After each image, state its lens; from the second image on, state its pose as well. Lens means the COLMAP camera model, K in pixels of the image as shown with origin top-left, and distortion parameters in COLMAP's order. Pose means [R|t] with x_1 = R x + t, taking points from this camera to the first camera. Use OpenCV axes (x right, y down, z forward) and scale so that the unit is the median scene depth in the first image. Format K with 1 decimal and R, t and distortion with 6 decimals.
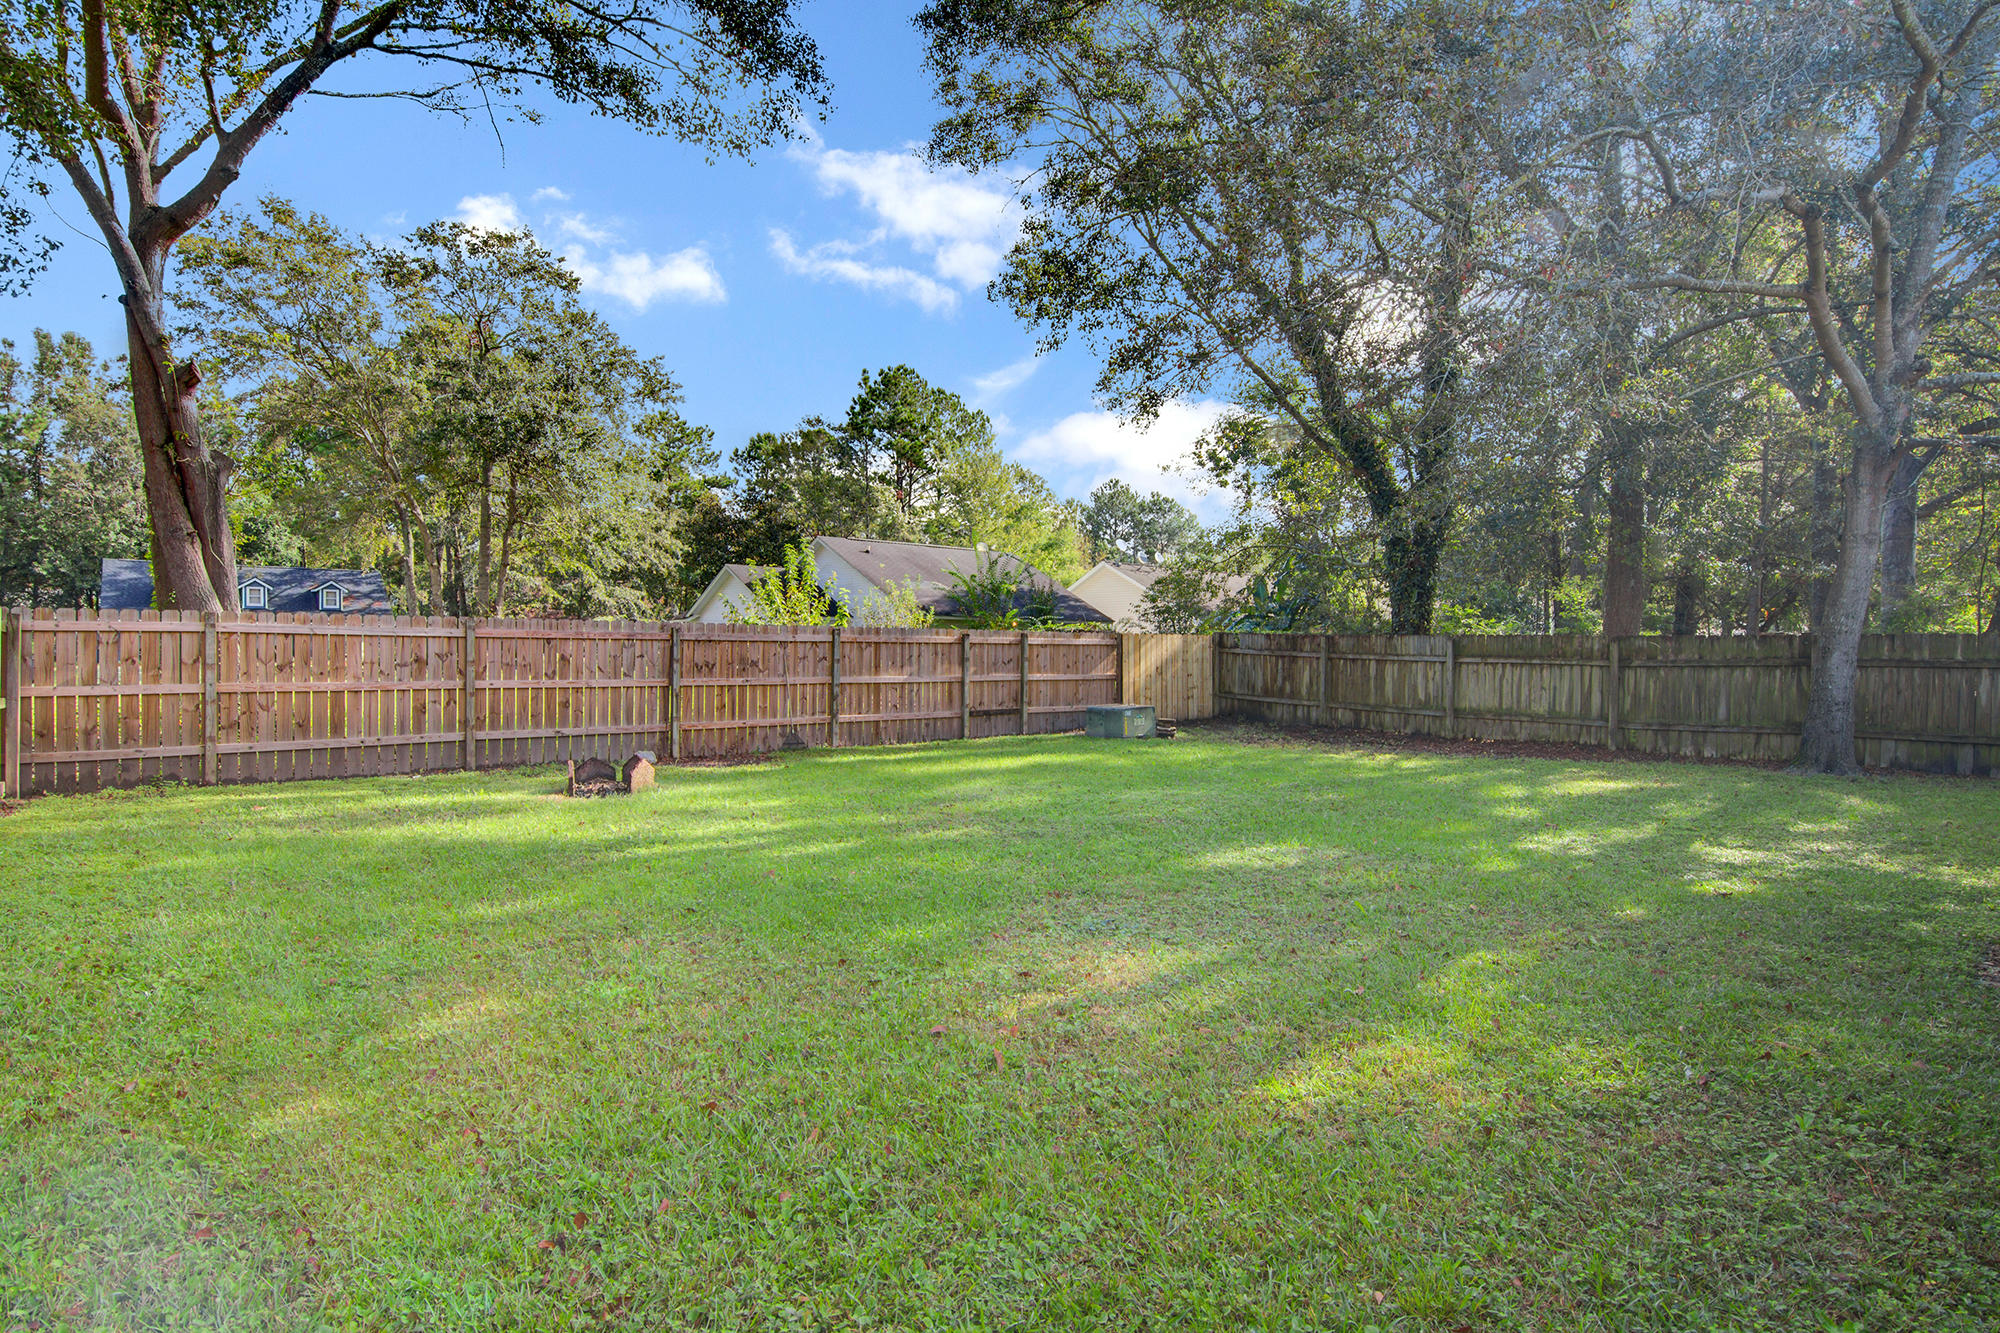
lens RADIAL K [[1036.2, 0, 998.7], [0, 1036.2, 664.0], [0, 0, 1]] dist [0.012940, -0.009980]
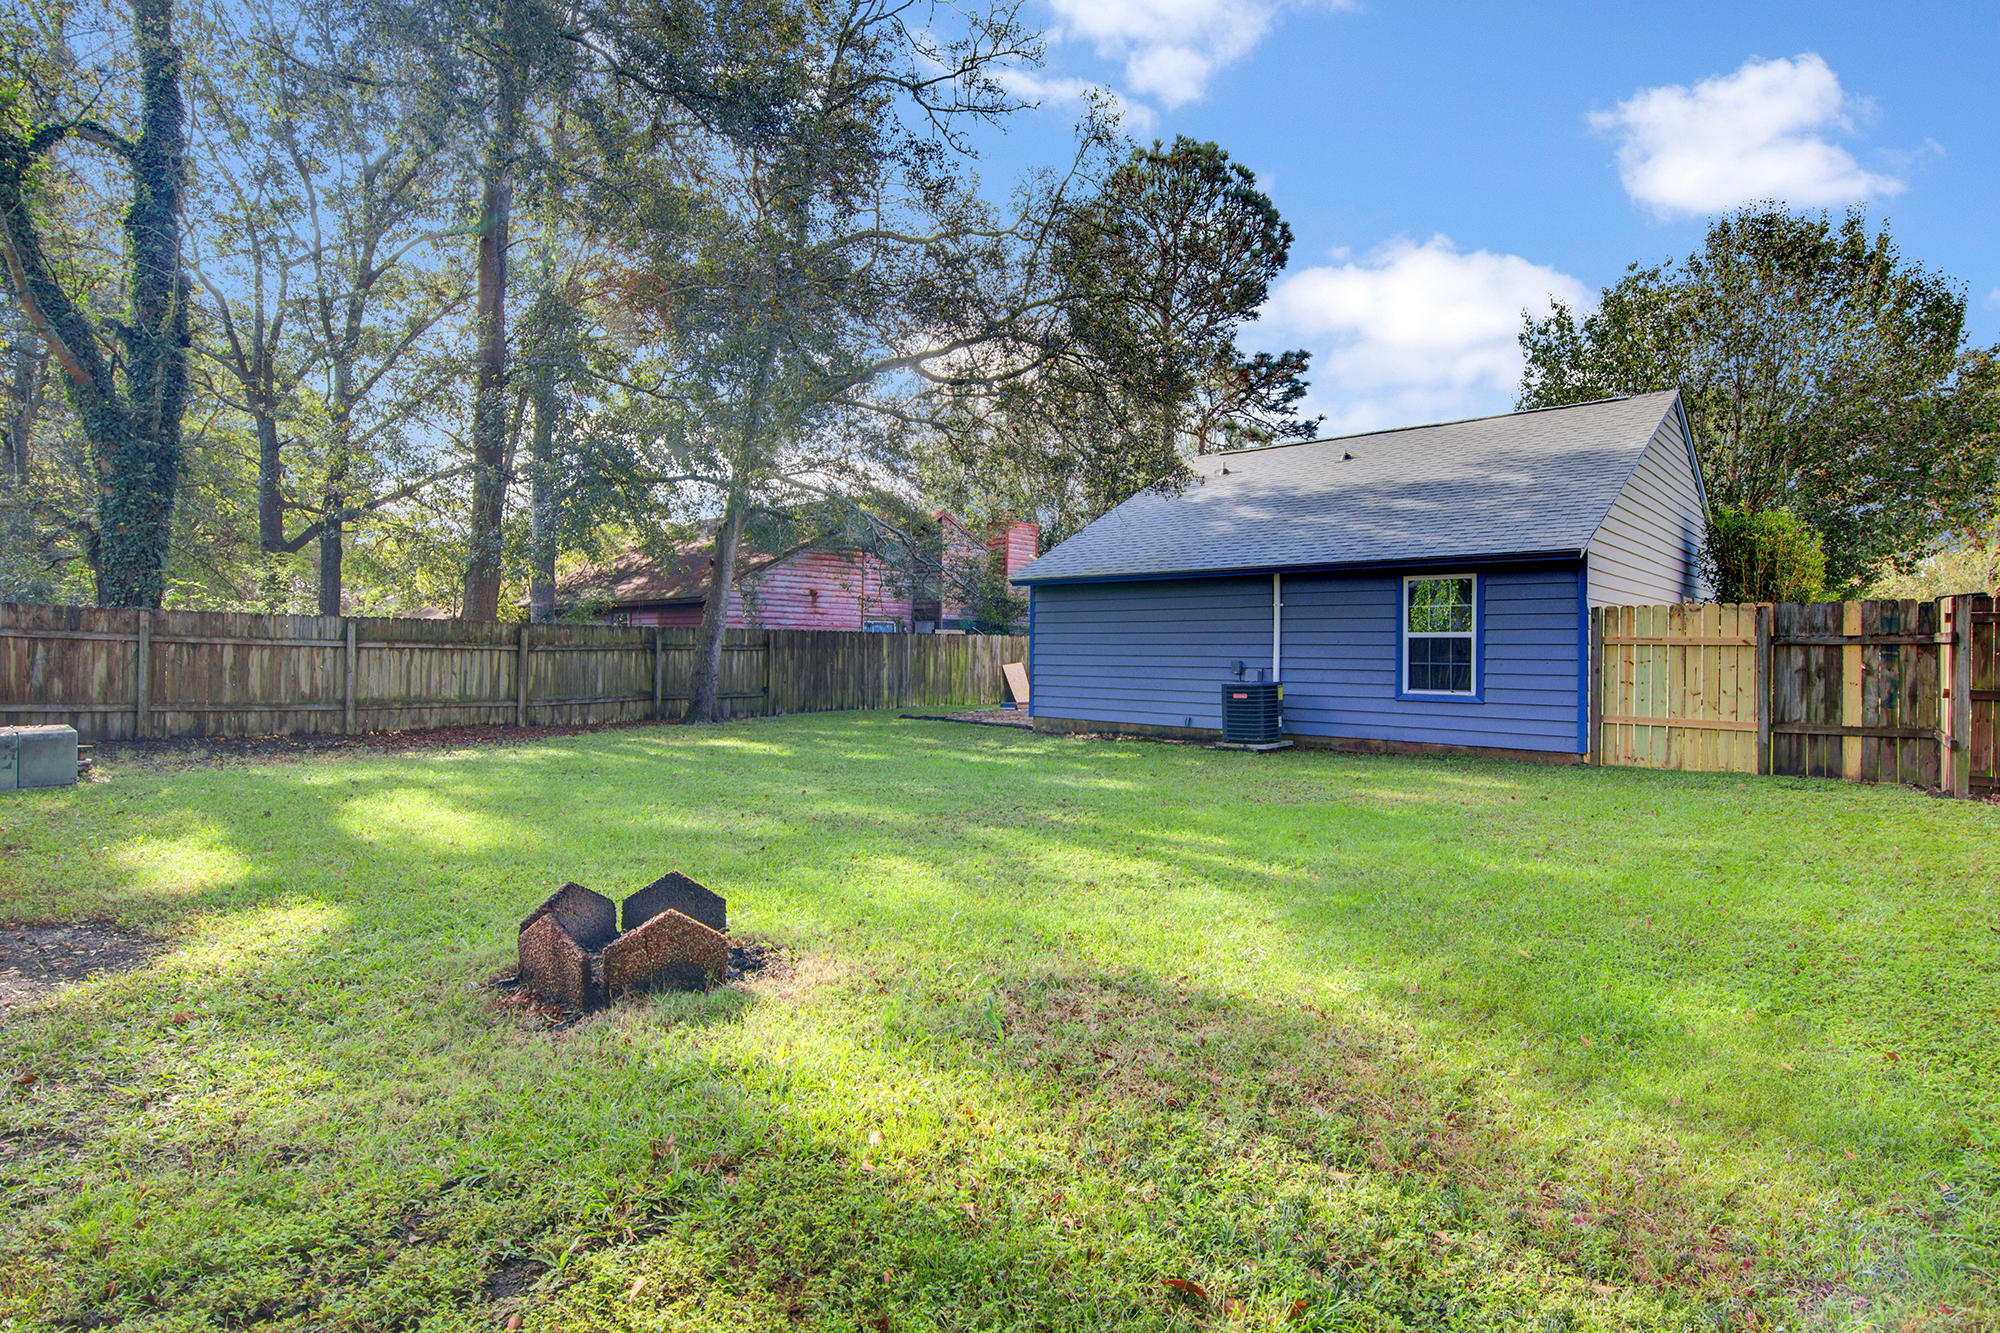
lens RADIAL K [[1036.2, 0, 999.5], [0, 1036.2, 651.6], [0, 0, 1]] dist [0.012940, -0.009980]
pose [[-0.137070, -0.013348, 0.990471, -0.517609], [-0.004709, 0.999907, 0.012823, -0.012079], [-0.990550, -0.002906, -0.137120, 0.598707]]
